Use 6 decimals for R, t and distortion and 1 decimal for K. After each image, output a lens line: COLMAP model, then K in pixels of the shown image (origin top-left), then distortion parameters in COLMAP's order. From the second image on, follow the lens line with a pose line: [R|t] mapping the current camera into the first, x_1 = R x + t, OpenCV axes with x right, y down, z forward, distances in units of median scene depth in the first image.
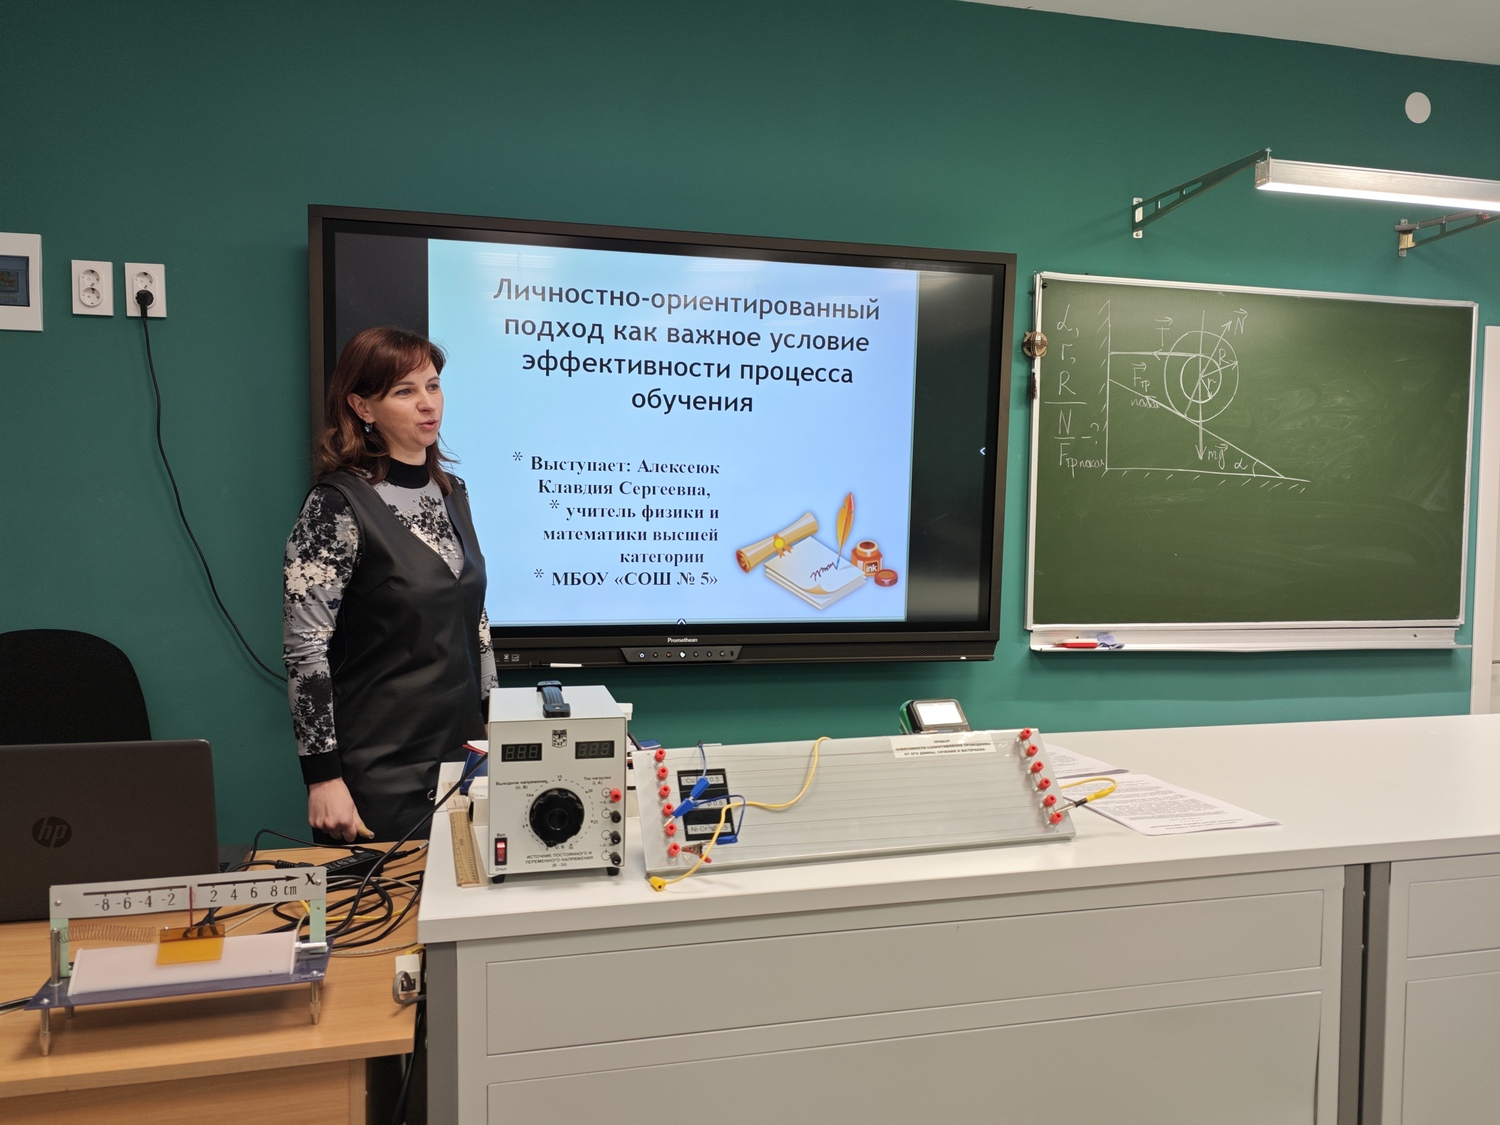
lens RADIAL K [[1075.4, 0, 737.3], [0, 1075.4, 567.1], [0, 0, 1]] dist [0.028332, -0.034382]
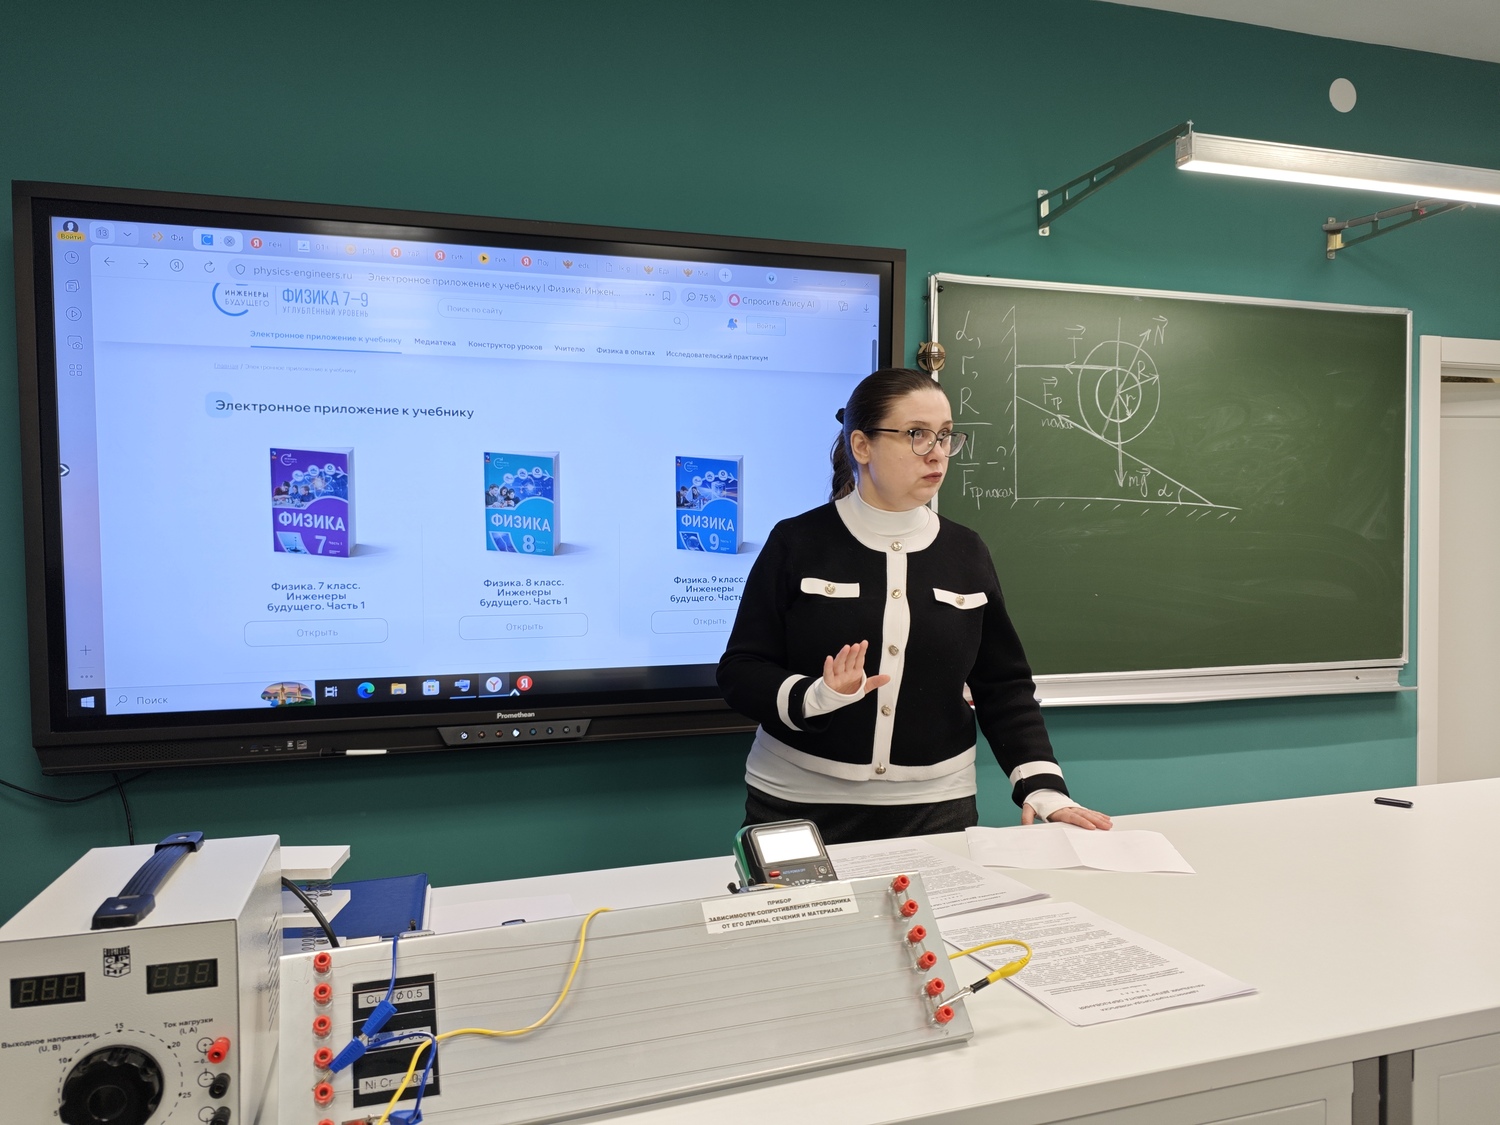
lens RADIAL K [[1075.4, 0, 735.9], [0, 1075.4, 585.5], [0, 0, 1]] dist [0.028332, -0.034382]
pose [[0.997514, -0.022005, 0.066951, 0.068279], [0.023050, 0.999624, -0.014865, -0.016087], [-0.066598, 0.016371, 0.997646, 0.178389]]
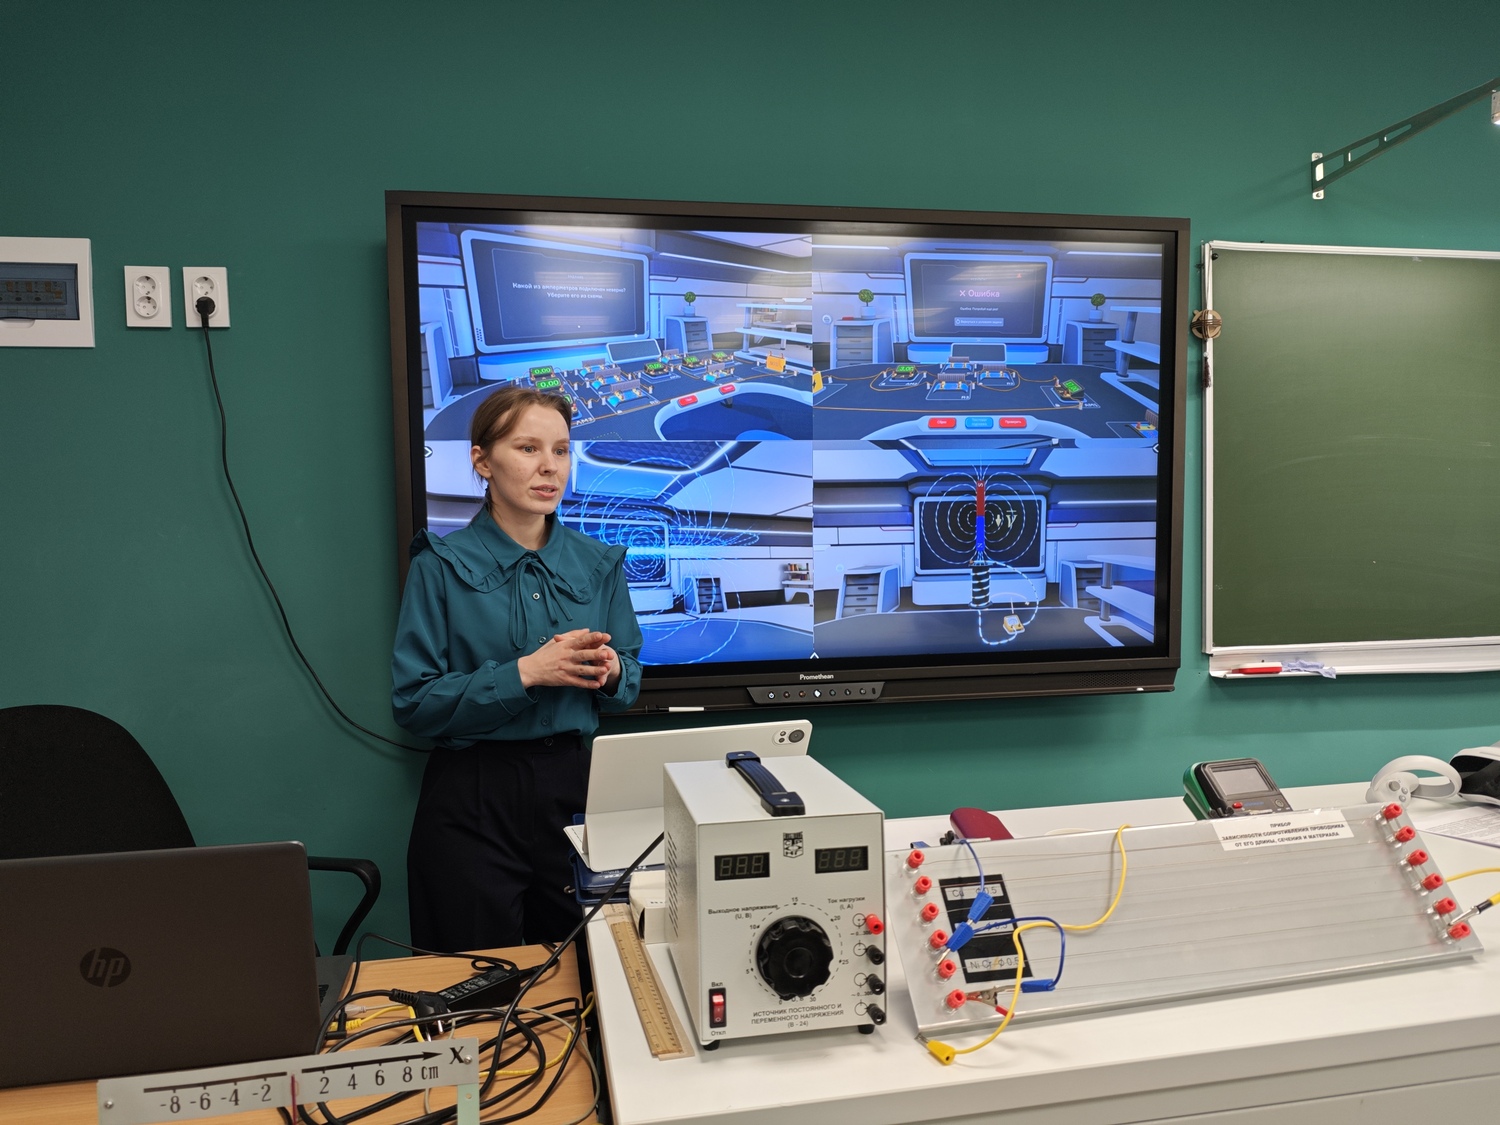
lens RADIAL K [[1075.4, 0, 735.7], [0, 1075.4, 575.4], [0, 0, 1]] dist [0.028332, -0.034382]
pose [[0.998474, -0.028695, -0.047190, -0.078721], [0.028107, 0.999519, -0.013078, -0.004744], [0.047543, 0.011732, 0.998800, 0.138251]]
